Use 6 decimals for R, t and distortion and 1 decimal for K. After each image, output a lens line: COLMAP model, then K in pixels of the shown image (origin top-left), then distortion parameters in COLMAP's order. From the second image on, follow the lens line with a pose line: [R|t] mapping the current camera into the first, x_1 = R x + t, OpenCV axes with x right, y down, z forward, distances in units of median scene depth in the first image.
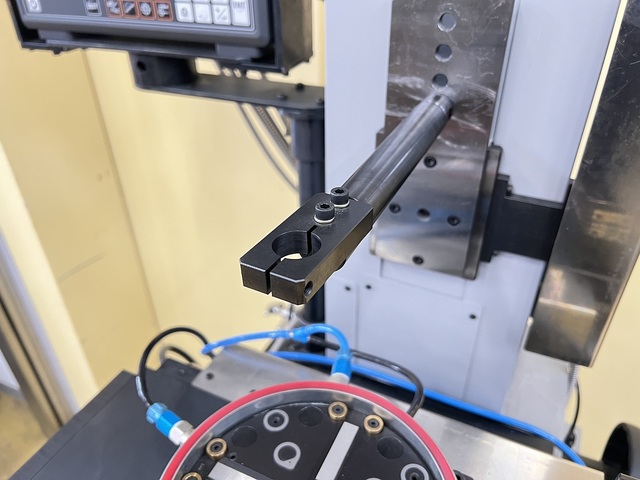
lens RADIAL K [[504.5, 0, 320.0], [0, 504.5, 240.0], [0, 0, 1]] dist [0.000375, -0.001965]
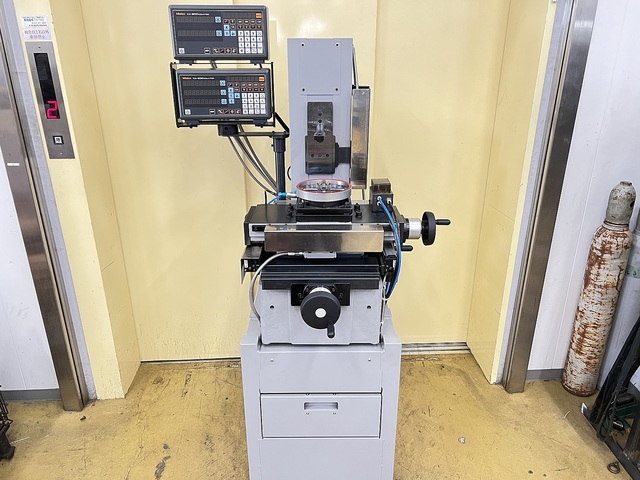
lens RADIAL K [[488.5, 0, 320.1], [0, 488.5, 248.8], [0, 0, 1]] dist [0.001339, -0.006261]
pose [[0.900228, -0.144272, 0.410823, -1.314852], [0.225440, 0.961639, -0.156294, 1.112282], [-0.372515, 0.233316, 0.898218, -2.024885]]
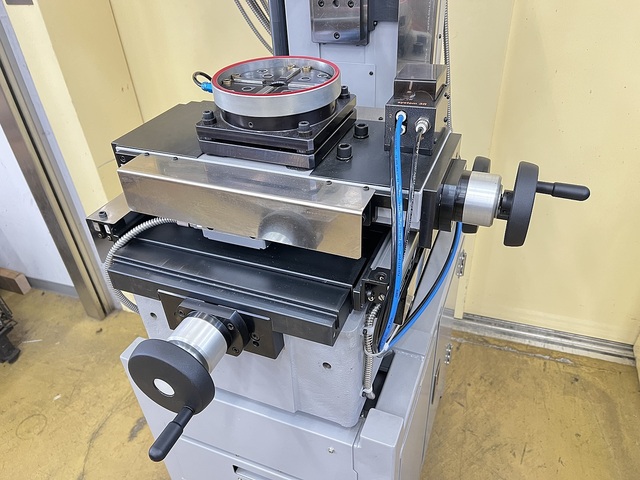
lens RADIAL K [[488.5, 0, 320.1], [0, 488.5, 248.8], [0, 0, 1]] dist [0.001339, -0.006261]
pose [[0.998058, -0.056492, 0.026242, 0.040011], [0.055330, 0.997540, 0.043050, 0.693738], [-0.028610, -0.041515, 0.998728, -0.763988]]
